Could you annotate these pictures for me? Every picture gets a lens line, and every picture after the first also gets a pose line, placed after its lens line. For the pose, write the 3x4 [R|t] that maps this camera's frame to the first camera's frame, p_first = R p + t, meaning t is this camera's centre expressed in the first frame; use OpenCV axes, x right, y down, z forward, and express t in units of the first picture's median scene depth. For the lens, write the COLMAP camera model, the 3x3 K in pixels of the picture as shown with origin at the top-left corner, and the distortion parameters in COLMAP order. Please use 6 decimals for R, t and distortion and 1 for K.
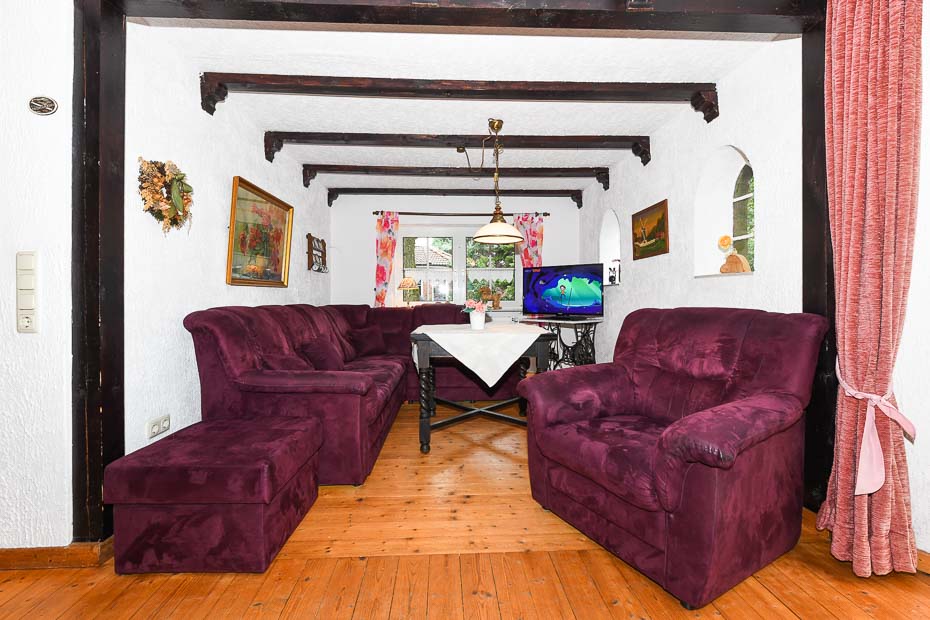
lens RADIAL K [[380.9, 0, 461.1], [0, 380.9, 299.7], [0, 0, 1]] dist [-0.002047, -0.000085]
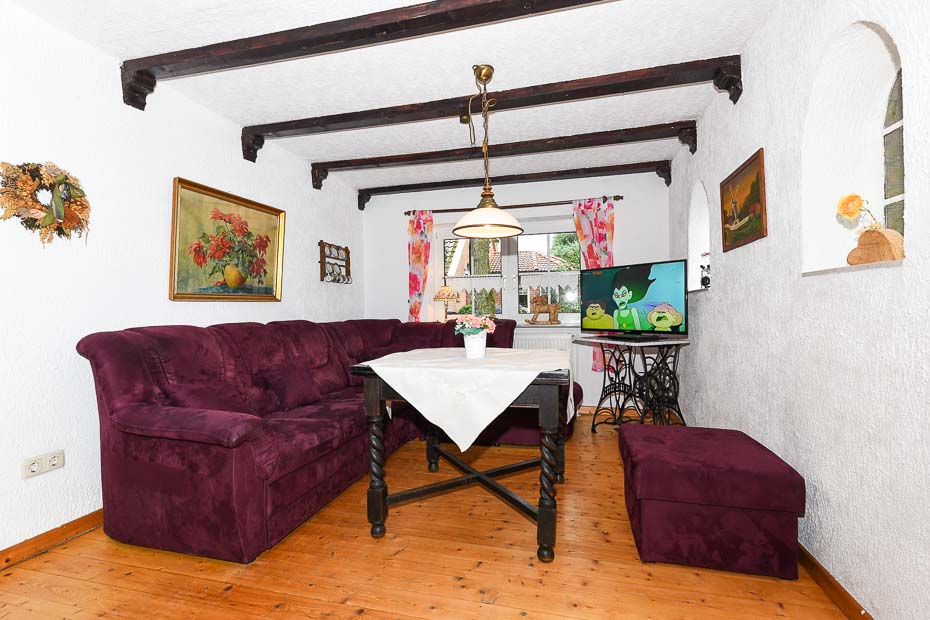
lens RADIAL K [[408.3, 0, 465.0], [0, 408.3, 310.0], [0, 0, 1]] dist [0.001562, -0.000467]
pose [[0.959209, -0.009171, -0.282548, 0.199060], [0.009559, 0.999954, -0.000007, -0.007414], [0.282535, -0.002694, 0.959253, 0.177161]]
